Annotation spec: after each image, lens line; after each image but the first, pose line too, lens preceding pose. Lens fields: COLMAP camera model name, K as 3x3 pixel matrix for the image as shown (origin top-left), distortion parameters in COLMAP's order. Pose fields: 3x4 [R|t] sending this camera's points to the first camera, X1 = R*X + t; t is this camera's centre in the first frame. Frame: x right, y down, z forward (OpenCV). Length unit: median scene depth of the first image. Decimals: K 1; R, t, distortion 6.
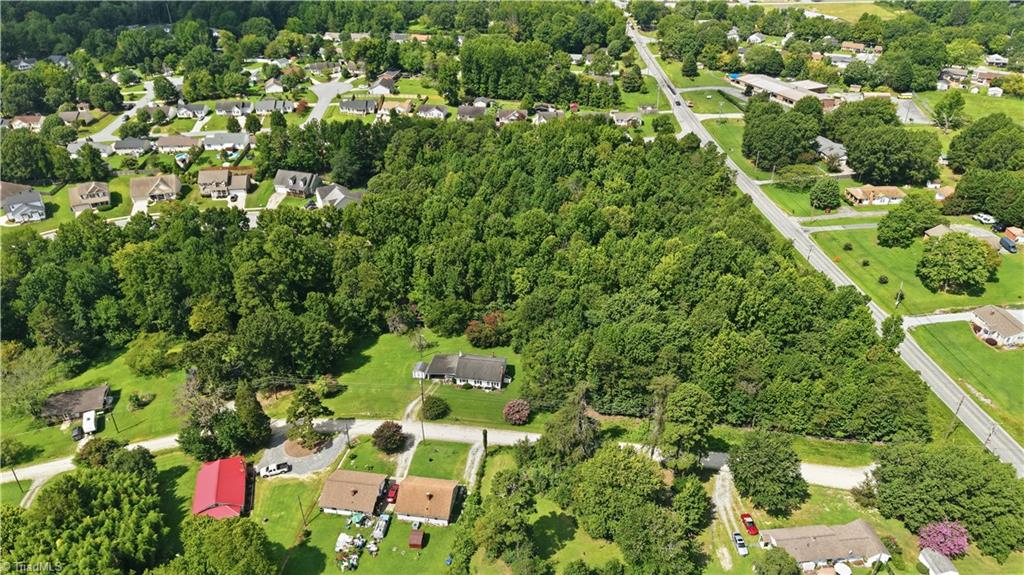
lens RADIAL K [[685.2, 0, 512.0], [0, 685.2, 287.5], [0, 0, 1]] dist [0.039858, -0.050947]
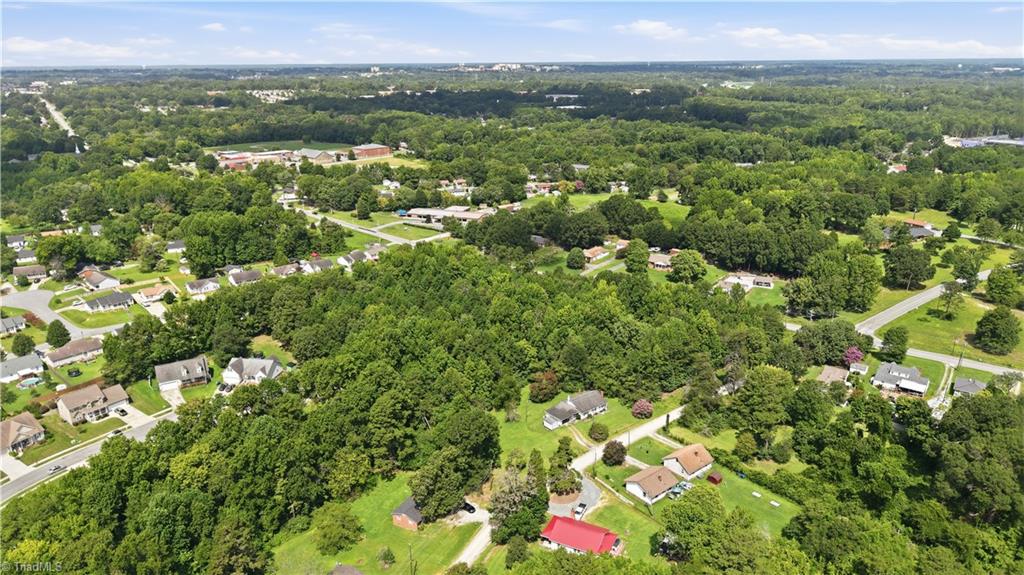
lens RADIAL K [[678.9, 0, 512.0], [0, 678.9, 287.5], [0, 0, 1]] dist [0.084953, -0.155964]
pose [[0.677713, -0.230789, 0.698170, -0.921763], [0.383867, 0.920865, -0.068216, -0.044353], [-0.627177, 0.314235, 0.712674, 0.089217]]
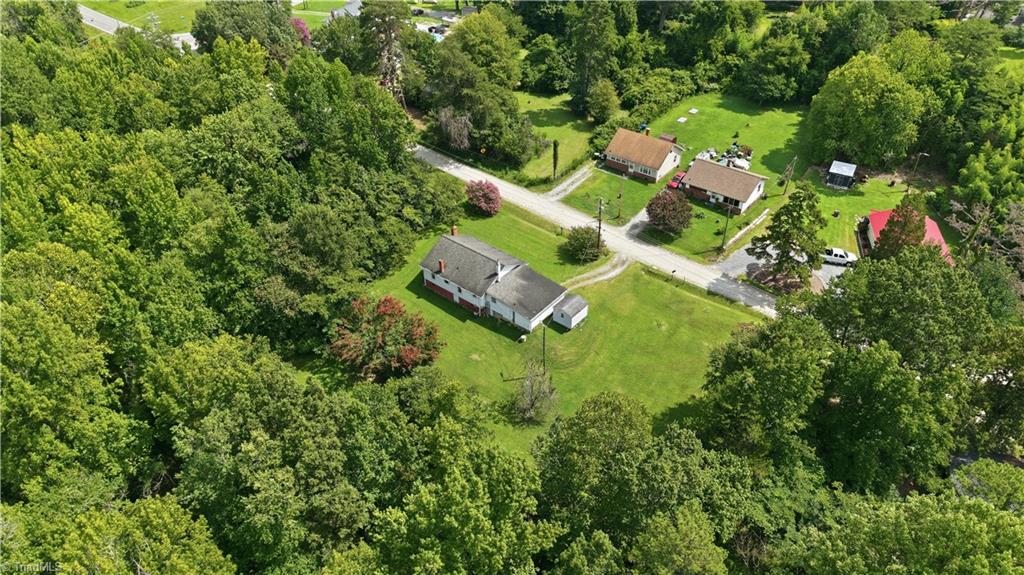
lens RADIAL K [[678.9, 0, 512.0], [0, 678.9, 287.5], [0, 0, 1]] dist [0.084953, -0.155964]
pose [[-0.865707, -0.289490, 0.408347, -0.284793], [0.272079, 0.412607, 0.869326, -0.328290], [-0.420148, 0.863684, -0.278432, 1.083097]]
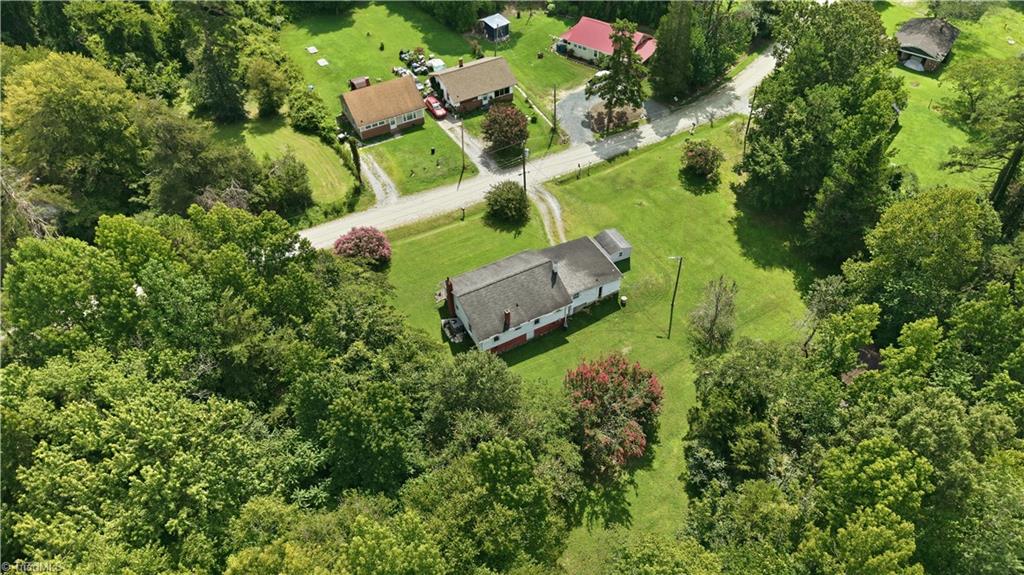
lens RADIAL K [[678.9, 0, 512.0], [0, 678.9, 287.5], [0, 0, 1]] dist [0.084953, -0.155964]
pose [[-0.793679, 0.457695, -0.400736, 0.119894], [-0.284670, 0.302735, 0.909568, -0.271695], [0.537621, 0.835983, -0.109983, 0.980362]]
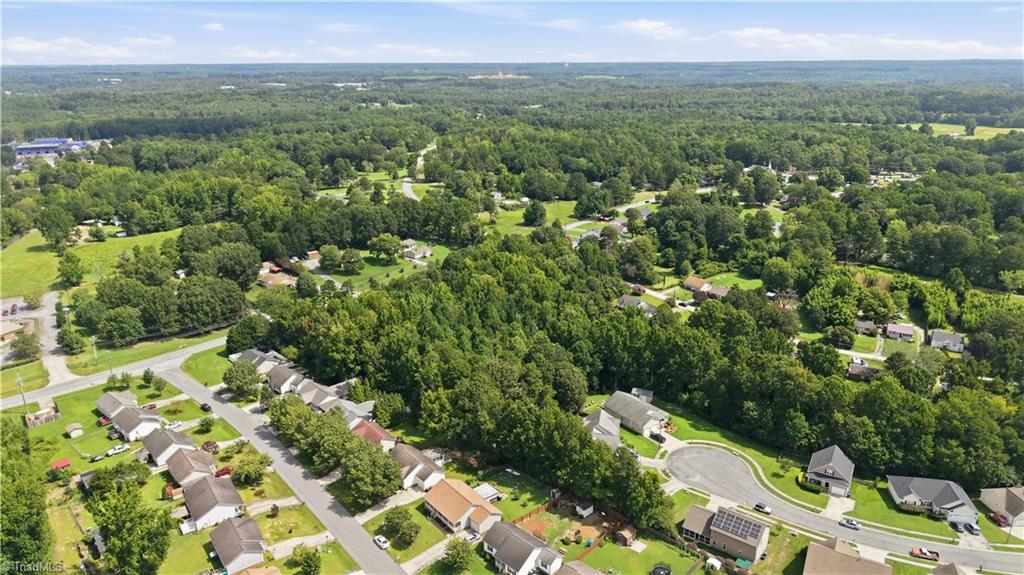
lens RADIAL K [[685.2, 0, 512.0], [0, 685.2, 287.5], [0, 0, 1]] dist [0.039858, -0.050947]
pose [[-0.723692, -0.204893, 0.659005, -0.945318], [0.361899, 0.700409, 0.615189, -1.084773], [-0.587621, 0.683700, -0.432730, 1.831919]]
